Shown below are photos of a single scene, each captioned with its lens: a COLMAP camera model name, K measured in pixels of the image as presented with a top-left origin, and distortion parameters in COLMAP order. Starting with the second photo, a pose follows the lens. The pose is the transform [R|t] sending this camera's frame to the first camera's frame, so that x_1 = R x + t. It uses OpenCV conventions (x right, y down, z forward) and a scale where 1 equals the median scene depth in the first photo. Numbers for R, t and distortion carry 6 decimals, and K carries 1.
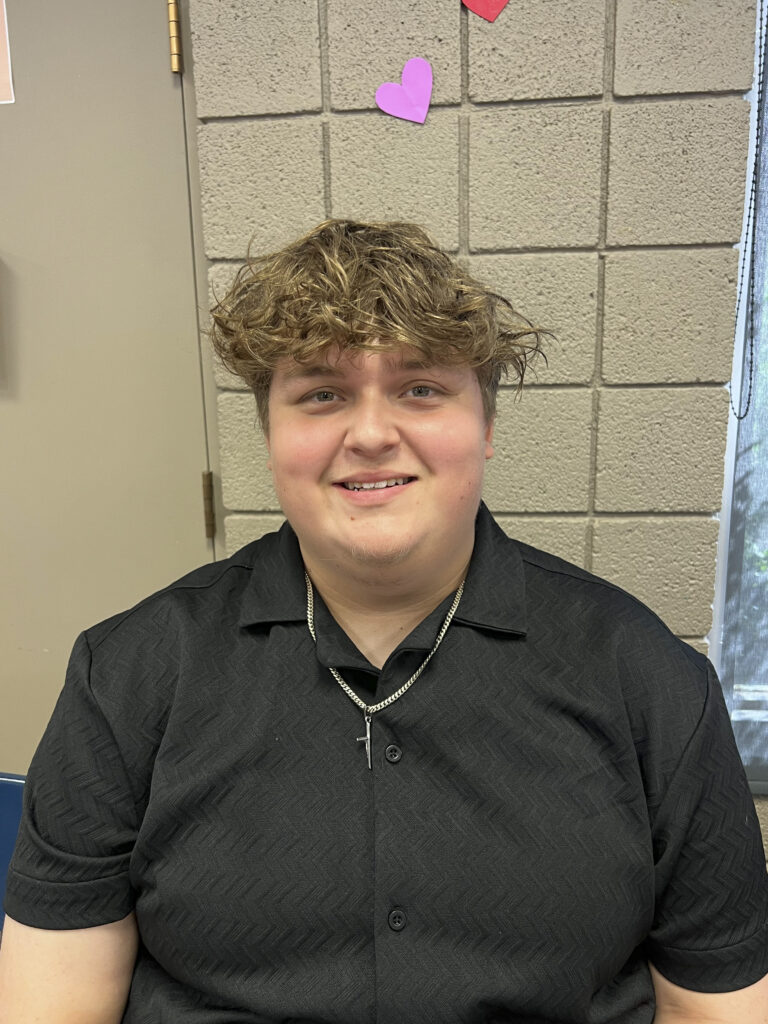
lens RADIAL K [[791.1, 0, 383.8], [0, 791.1, 507.2], [0, 0, 1]] dist [0.006488, -0.020639]
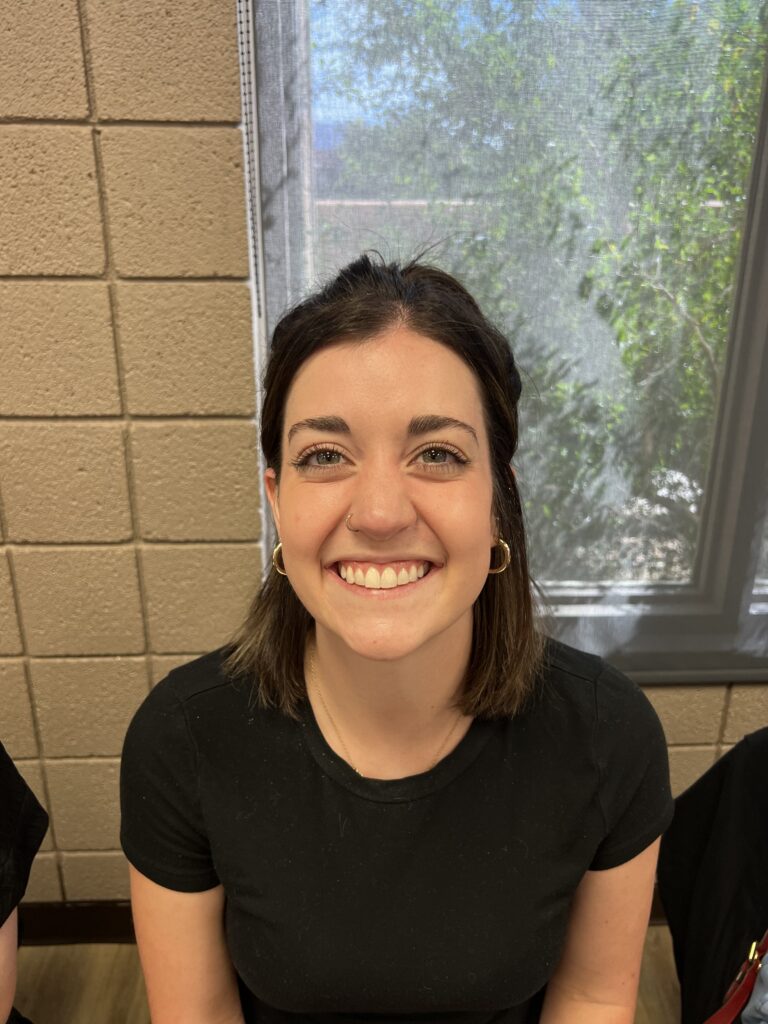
lens RADIAL K [[791.1, 0, 385.3], [0, 791.1, 517.7], [0, 0, 1]] dist [0.006488, -0.020639]
pose [[0.988615, -0.022489, 0.148780, 0.448701], [0.003447, 0.991894, 0.127023, 0.008603], [-0.150431, -0.125064, 0.980678, 0.004378]]
